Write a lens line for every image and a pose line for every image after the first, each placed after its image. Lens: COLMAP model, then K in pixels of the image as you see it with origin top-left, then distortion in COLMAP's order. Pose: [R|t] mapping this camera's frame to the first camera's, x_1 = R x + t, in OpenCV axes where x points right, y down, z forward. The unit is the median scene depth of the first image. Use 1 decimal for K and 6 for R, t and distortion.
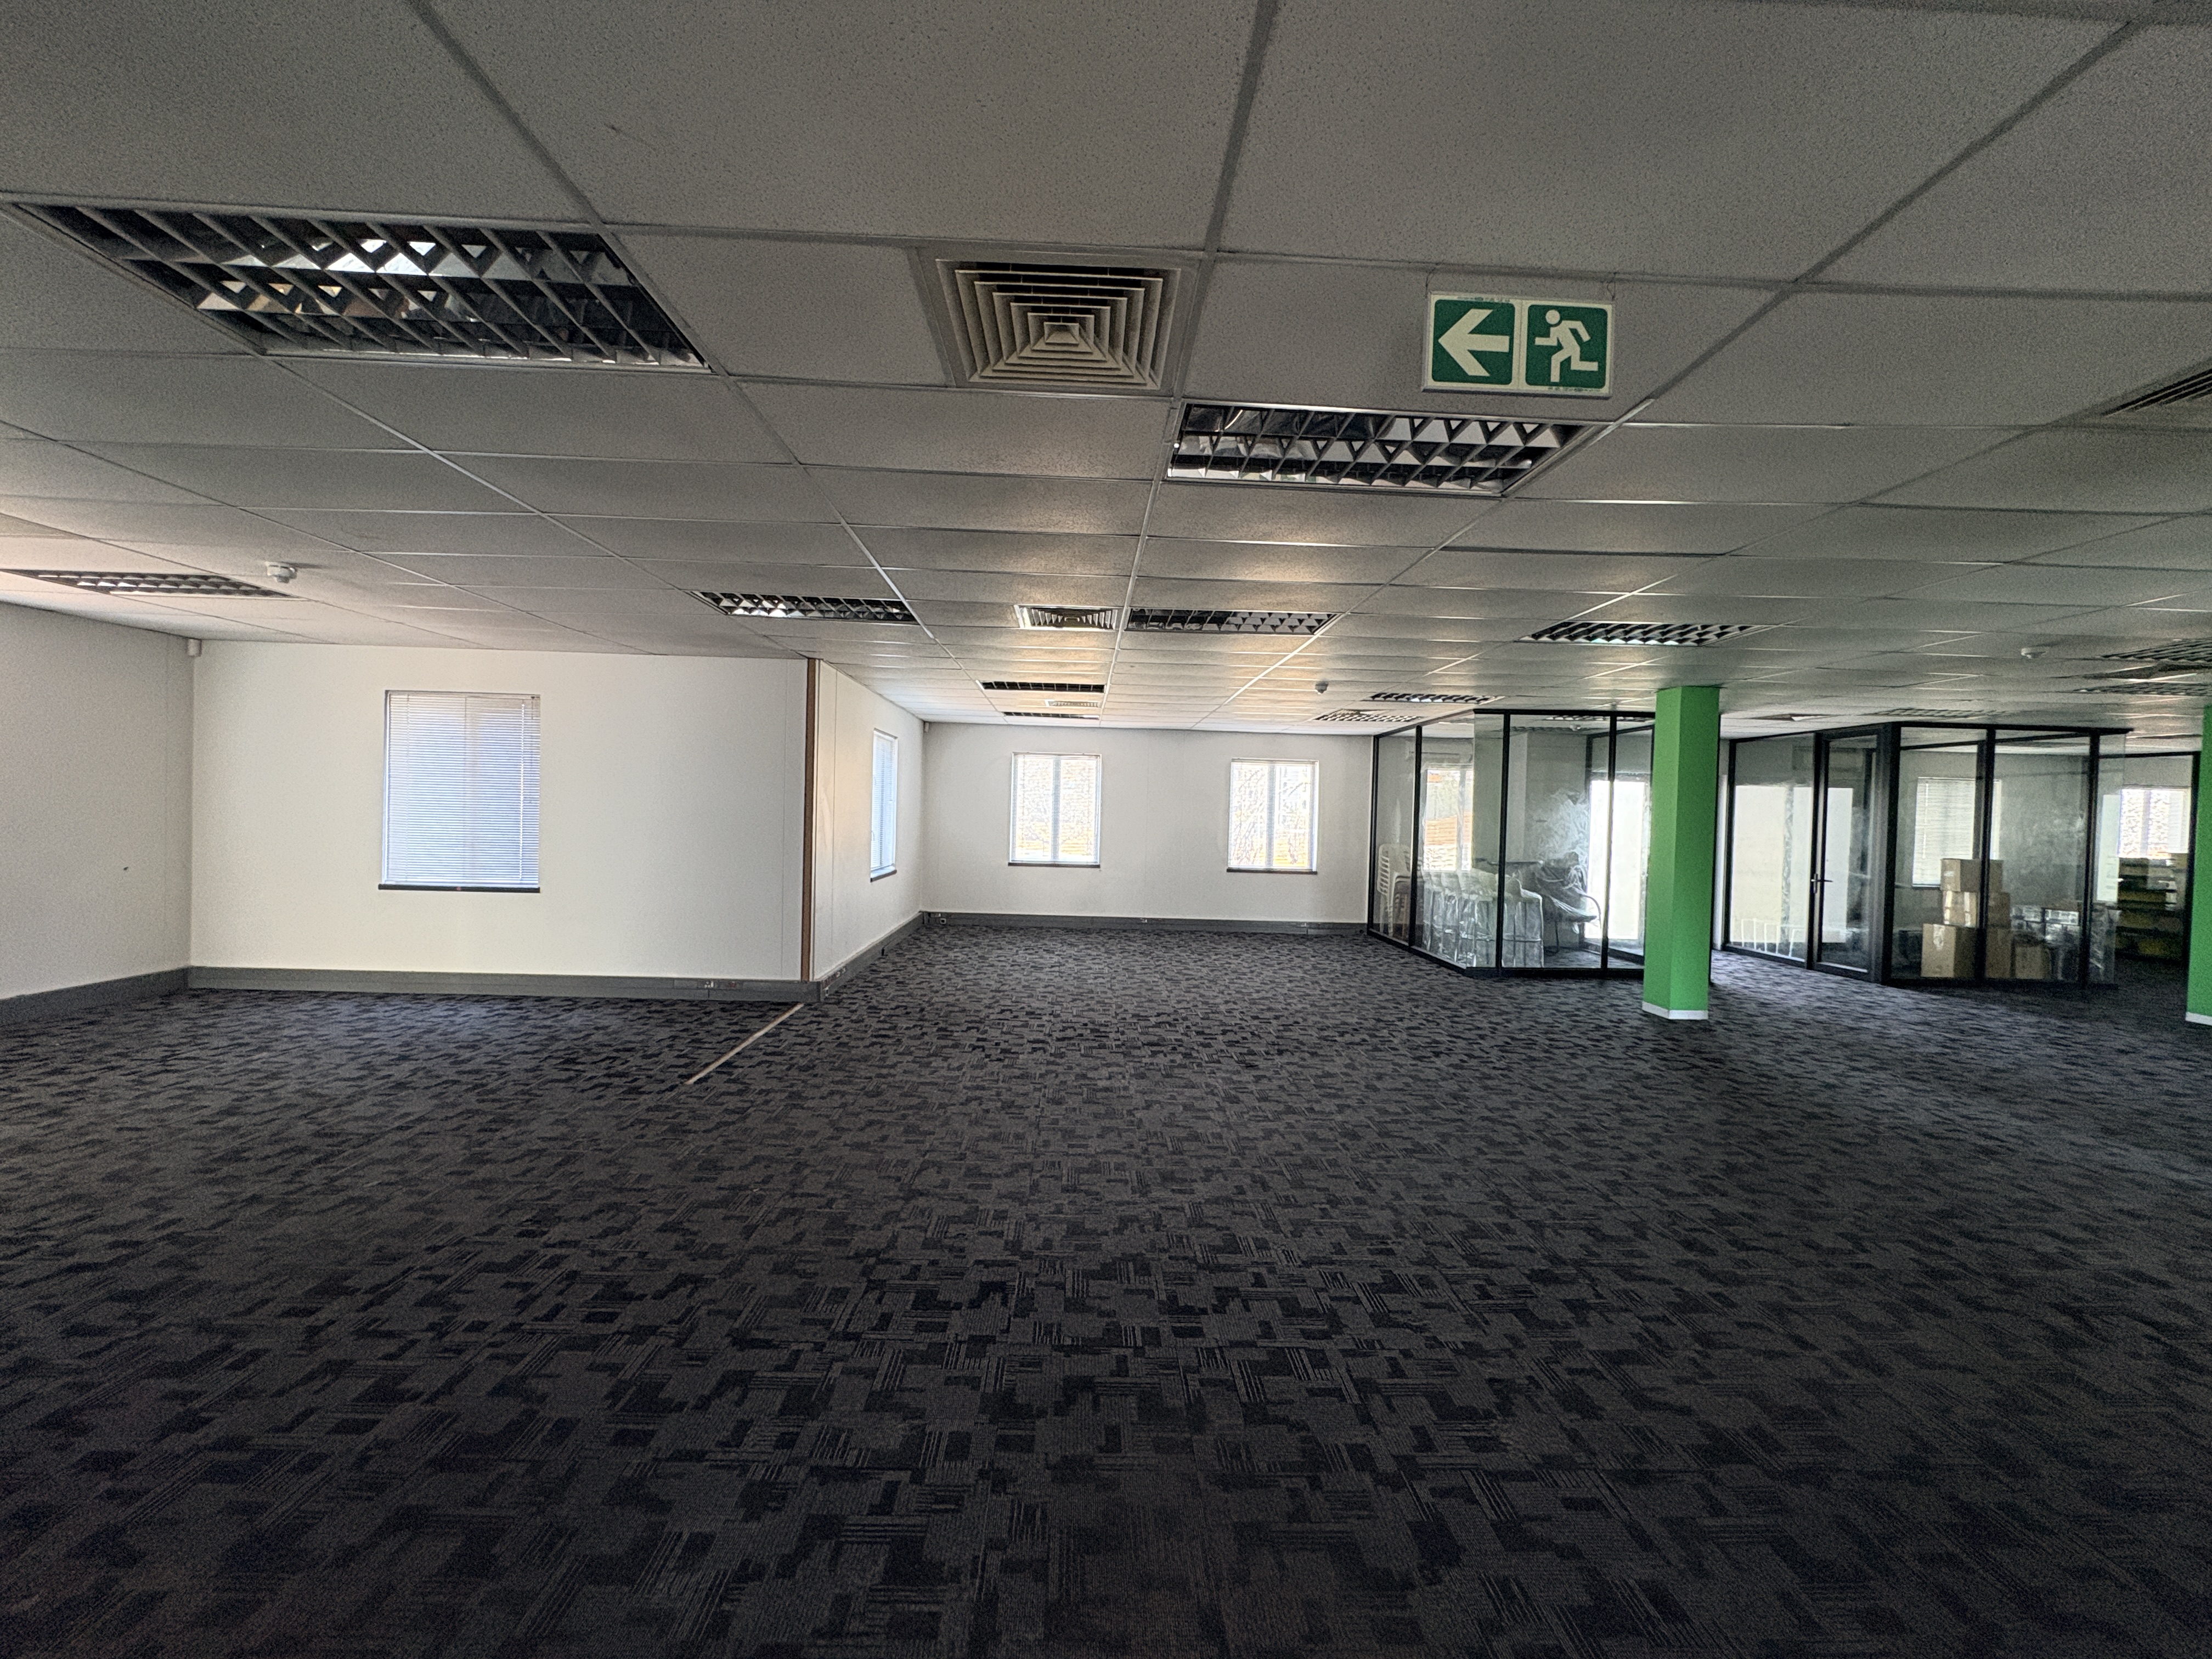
lens RADIAL K [[877.9, 0, 1103.4], [0, 877.9, 822.4], [0, 0, 1]] dist [-0.000459, 0.000051]
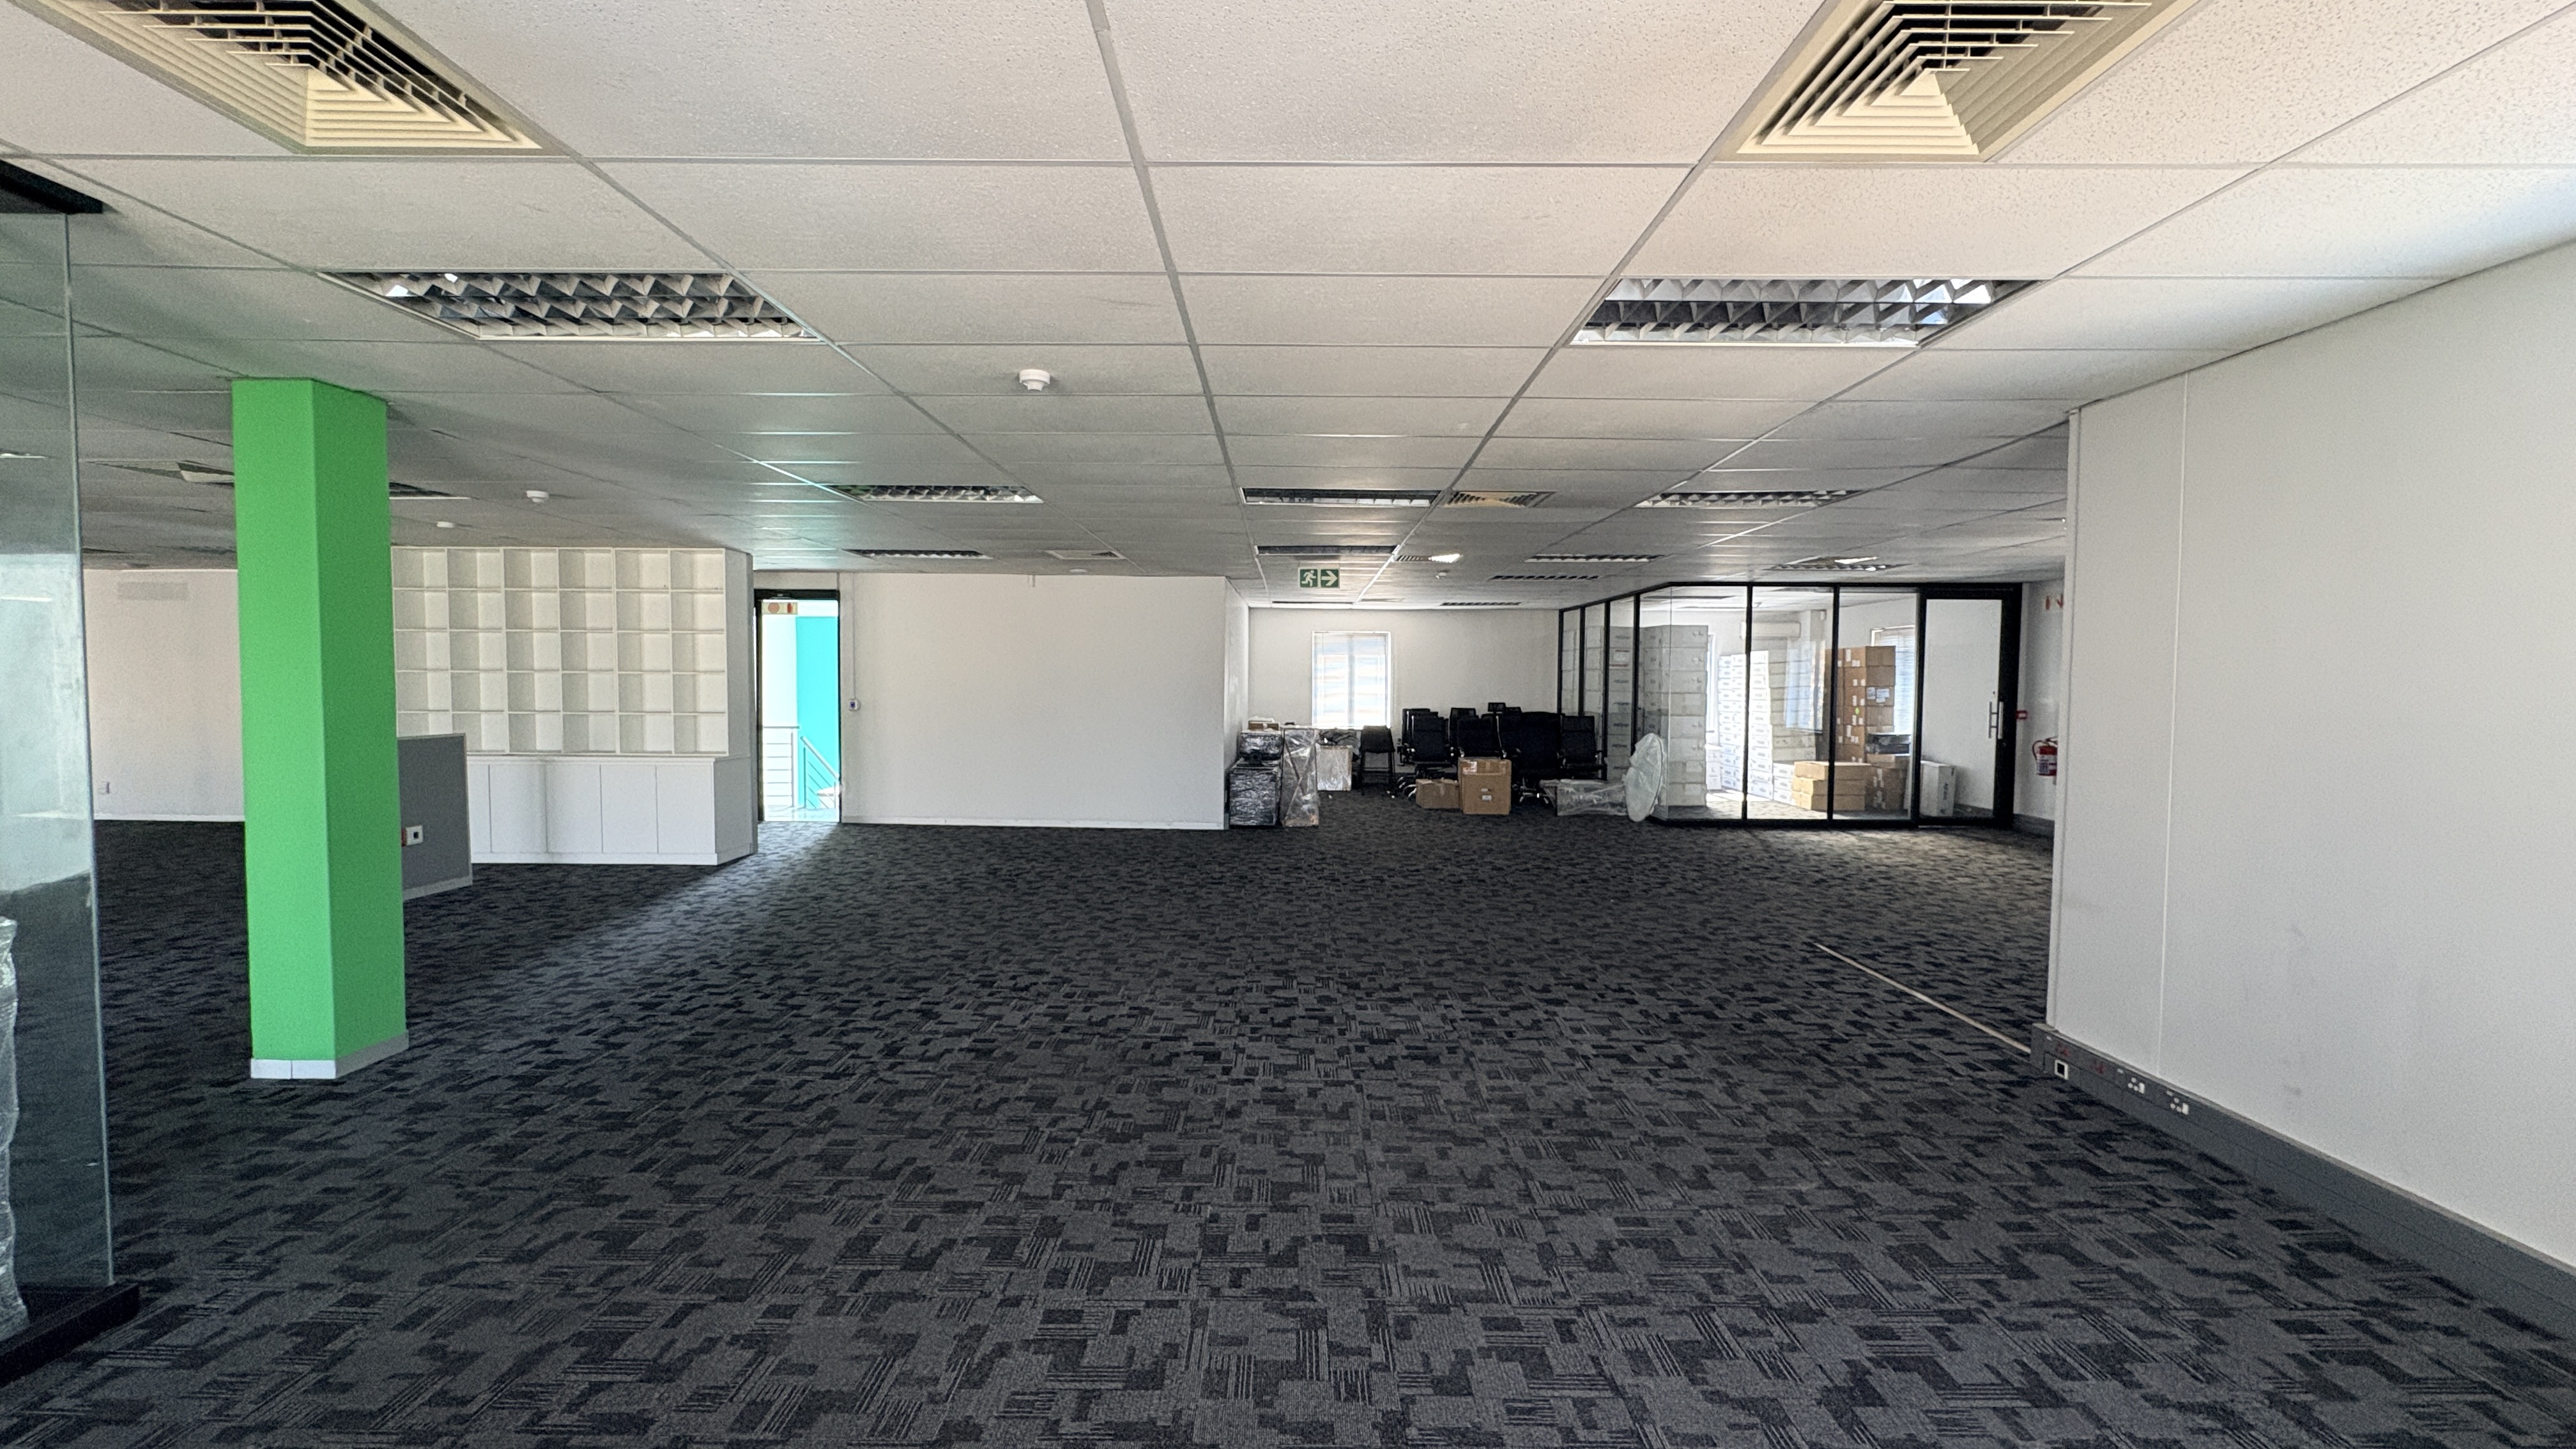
lens RADIAL K [[1022.7, 0, 1285.6], [0, 1022.7, 719.0], [0, 0, 1]] dist [-0.000965, 0.000255]
pose [[-0.998768, -0.035489, 0.034681, 0.166135], [-0.033733, 0.998182, 0.049951, -0.028859], [-0.036391, 0.048720, -0.998149, 2.379749]]
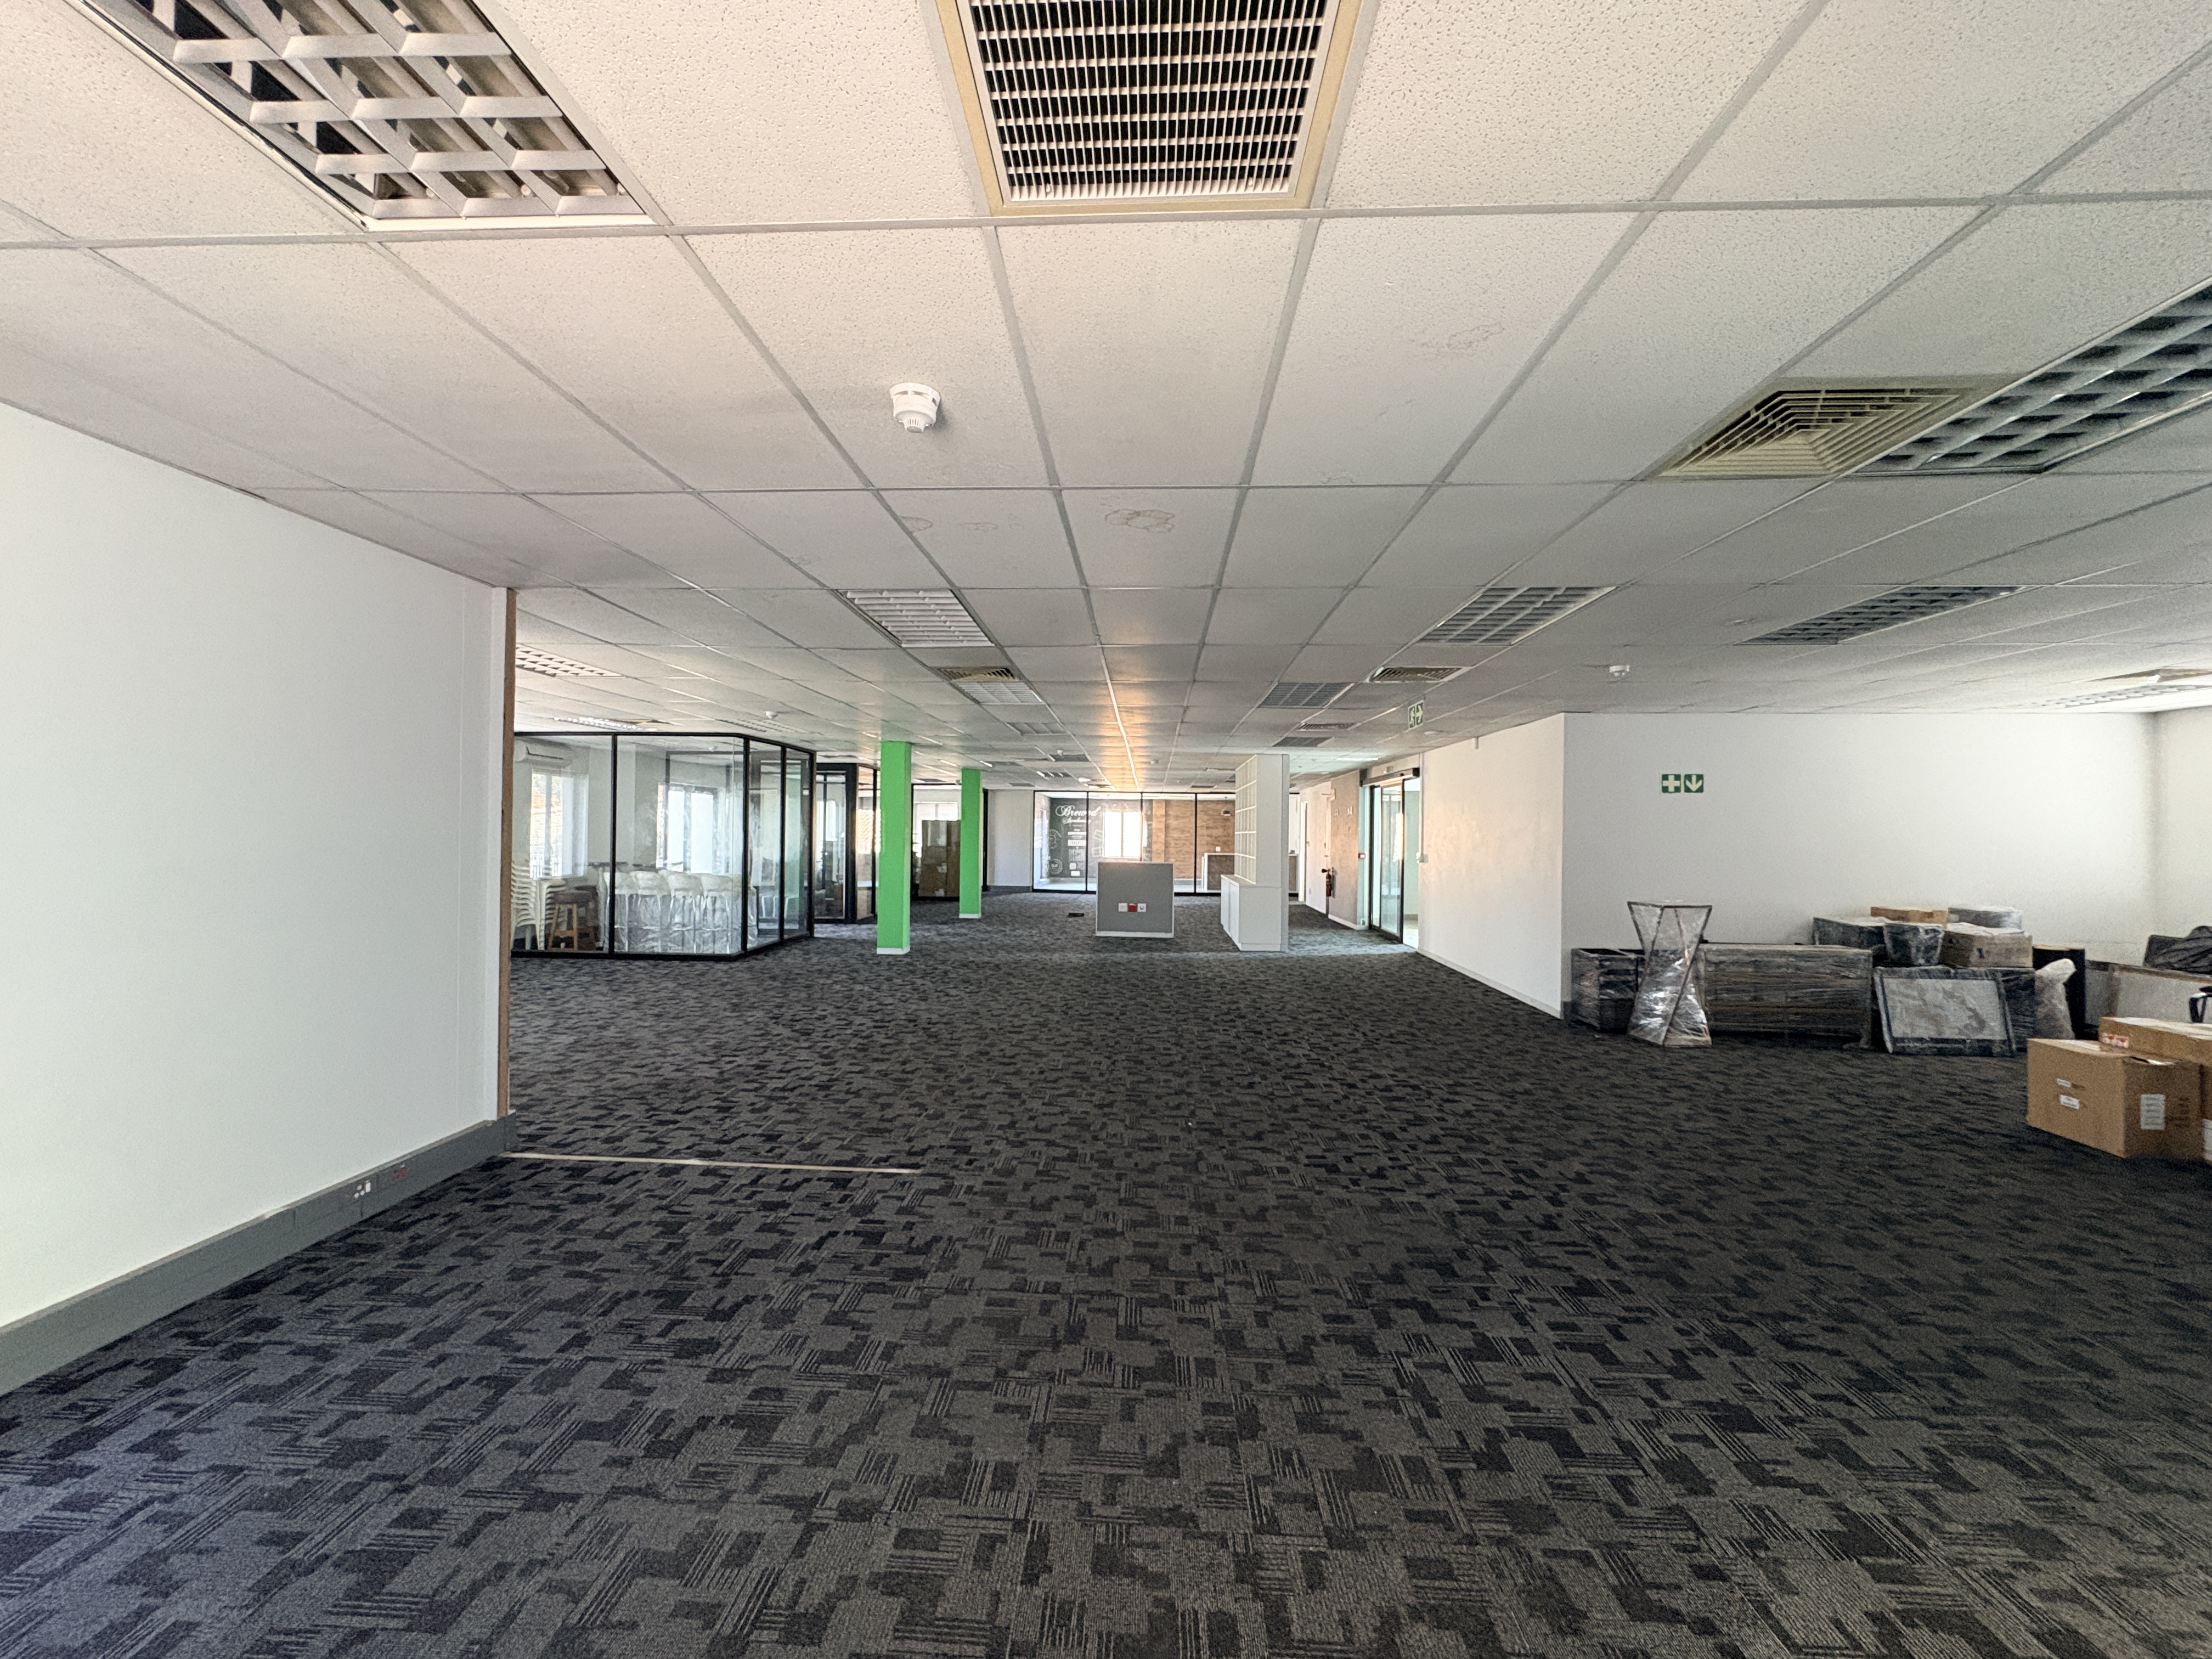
lens RADIAL K [[877.9, 0, 1106.1], [0, 877.9, 831.5], [0, 0, 1]] dist [-0.000459, 0.000051]
pose [[0.078318, -0.022975, 0.996664, -1.325642], [0.000819, 0.999736, 0.022981, -0.045130], [-0.996928, -0.000983, 0.078317, 0.782659]]
